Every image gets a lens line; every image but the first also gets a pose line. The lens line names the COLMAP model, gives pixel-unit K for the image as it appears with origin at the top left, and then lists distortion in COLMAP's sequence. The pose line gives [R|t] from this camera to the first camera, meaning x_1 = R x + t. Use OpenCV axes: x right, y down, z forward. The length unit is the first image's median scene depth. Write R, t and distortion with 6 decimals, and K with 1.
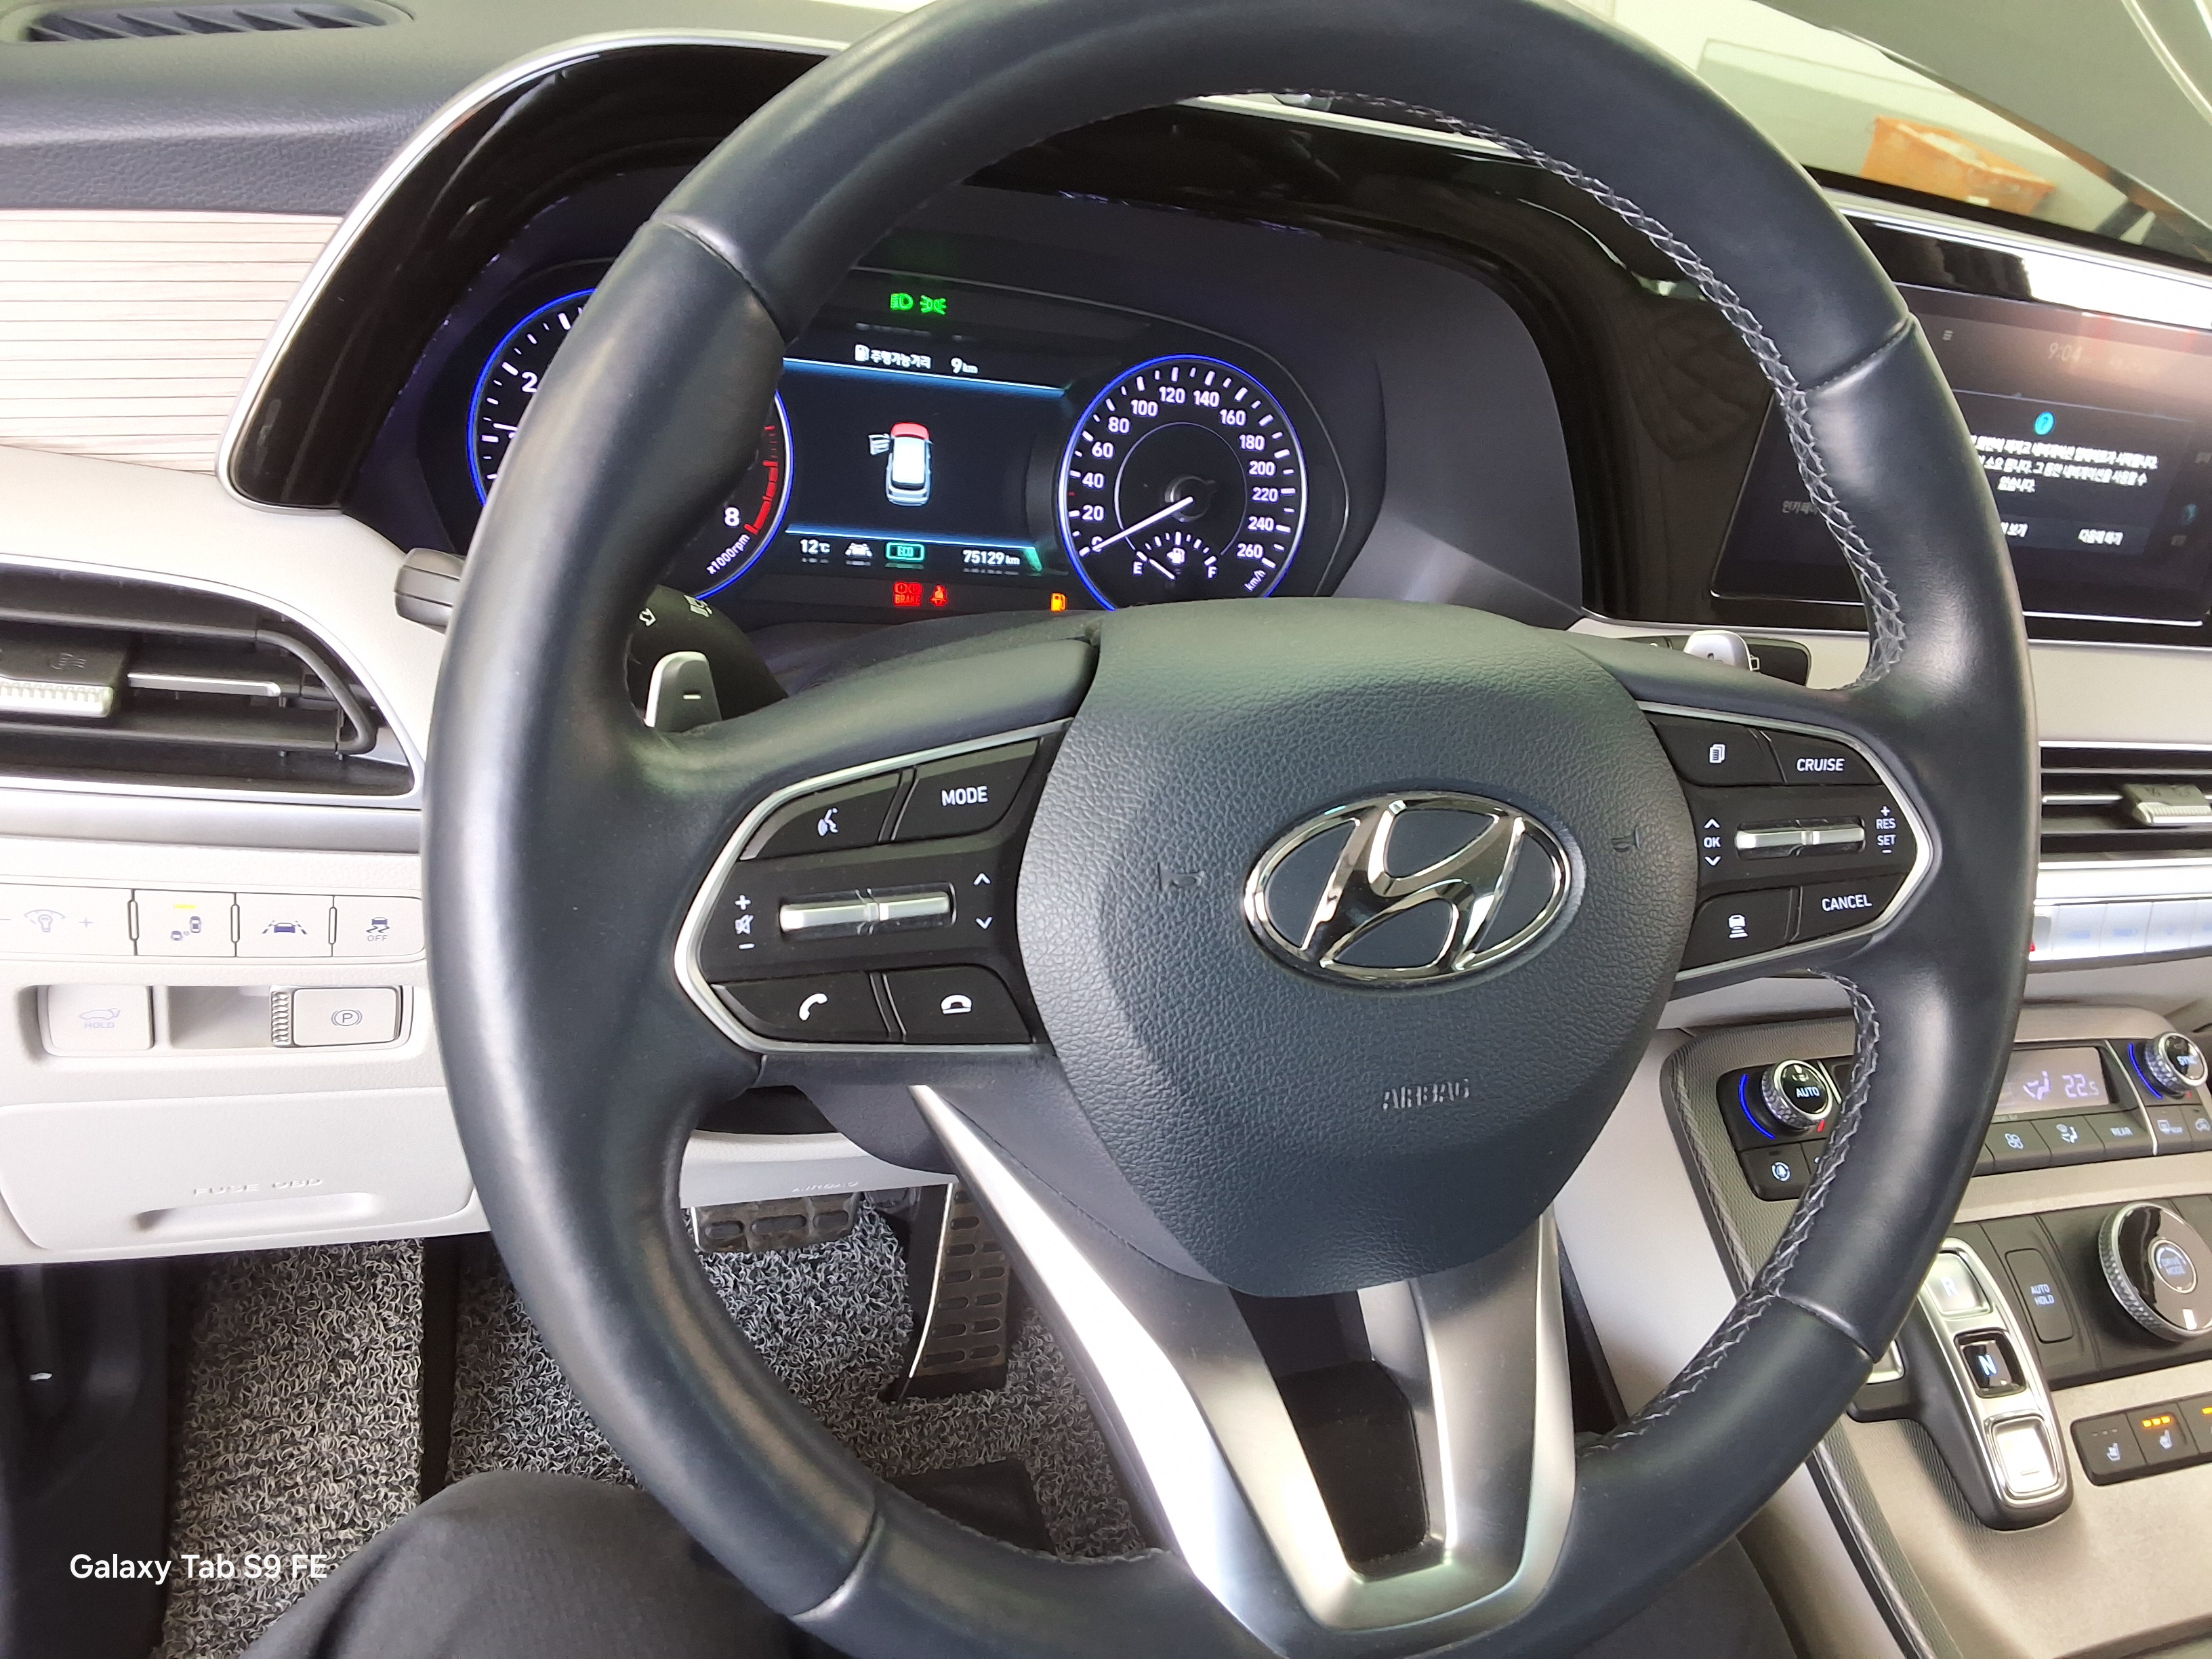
lens RADIAL K [[1770.0, 0, 1105.8], [0, 1770.0, 839.5], [0, 0, 1]] dist [0.144796, -0.255185]
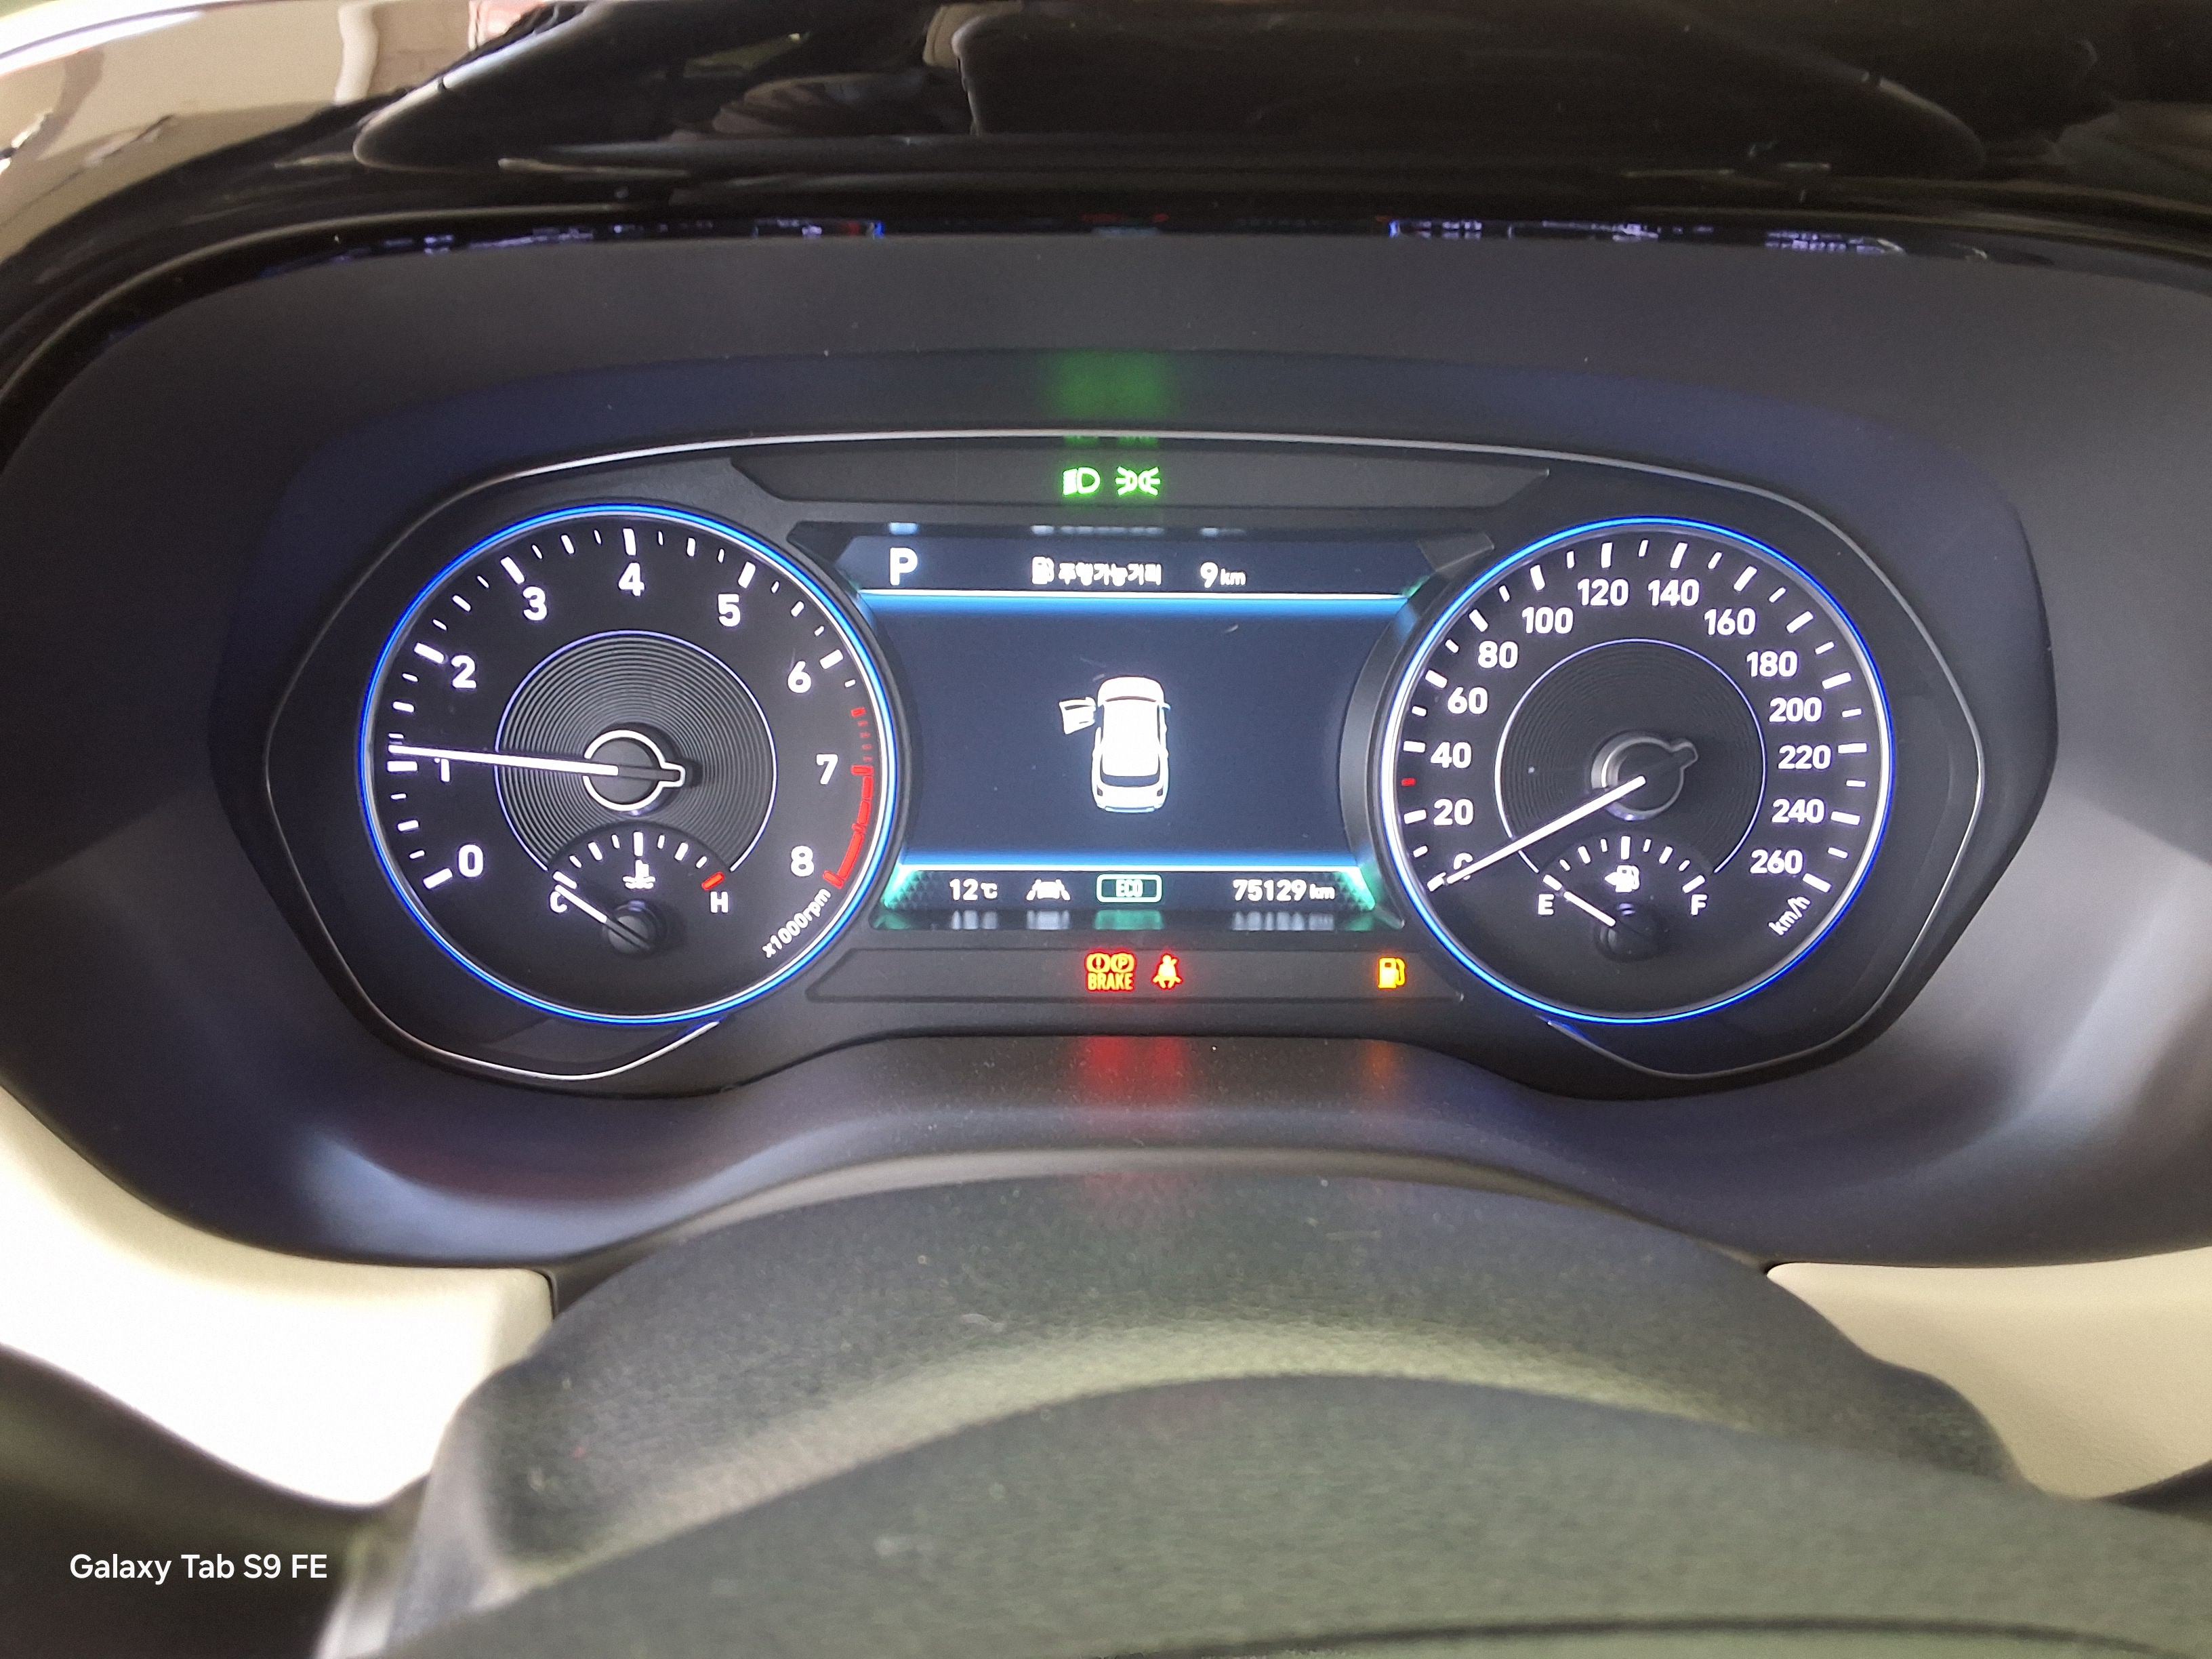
lens RADIAL K [[1770.0, 0, 1105.8], [0, 1770.0, 839.5], [0, 0, 1]] dist [0.144796, -0.255185]
pose [[0.931915, -0.020480, -0.362099, 0.092650], [-0.007706, 0.997061, -0.076224, -0.131783], [0.362596, 0.073825, 0.929018, 0.445450]]
